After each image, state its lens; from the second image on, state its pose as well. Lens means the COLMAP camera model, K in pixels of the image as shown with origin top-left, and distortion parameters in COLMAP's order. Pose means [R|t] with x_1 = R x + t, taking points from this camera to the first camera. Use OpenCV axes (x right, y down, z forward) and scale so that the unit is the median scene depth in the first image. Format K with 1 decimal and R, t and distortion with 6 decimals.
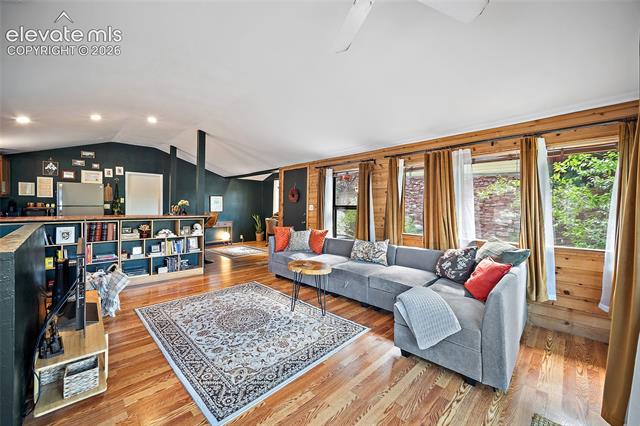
lens RADIAL K [[254.6, 0, 321.1], [0, 254.6, 204.2], [0, 0, 1]] dist [0.001962, -0.001238]
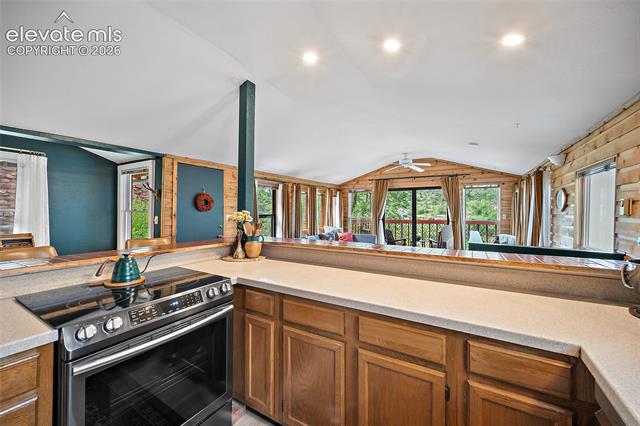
lens RADIAL K [[254.6, 0, 322.0], [0, 254.6, 209.3], [0, 0, 1]] dist [0.001962, -0.001238]
pose [[-0.256984, -0.001347, 0.966415, -1.130601], [-0.009705, 0.999952, -0.001186, -0.020864], [-0.966367, -0.009684, -0.256984, 1.074636]]
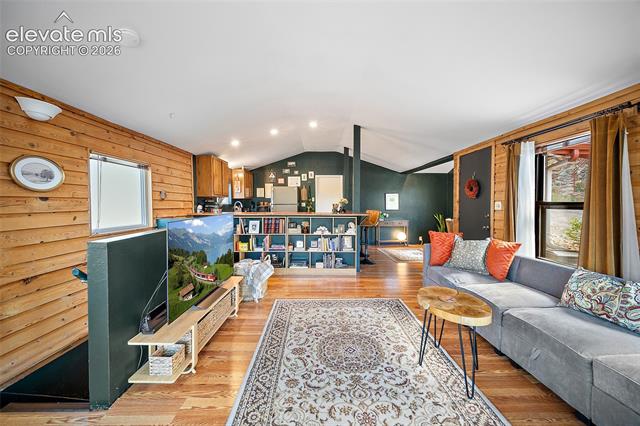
lens RADIAL K [[254.6, 0, 321.8], [0, 254.6, 205.4], [0, 0, 1]] dist [0.001962, -0.001238]
pose [[0.719830, 0.000574, -0.694150, 0.107299], [0.008499, 0.999917, 0.009640, 0.002097], [0.694099, -0.012838, 0.719765, 0.240747]]
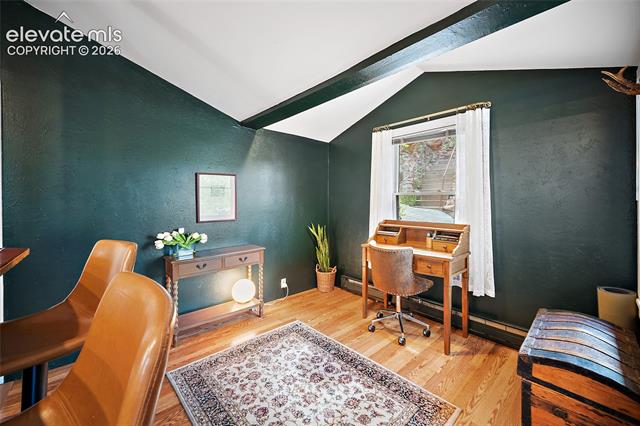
lens RADIAL K [[254.6, 0, 323.3], [0, 254.6, 196.3], [0, 0, 1]] dist [0.001962, -0.001238]
pose [[0.999830, -0.002443, -0.018290, -0.475618], [0.002322, 0.999975, -0.006623, 0.001113], [0.018305, 0.006579, 0.999811, 1.196915]]
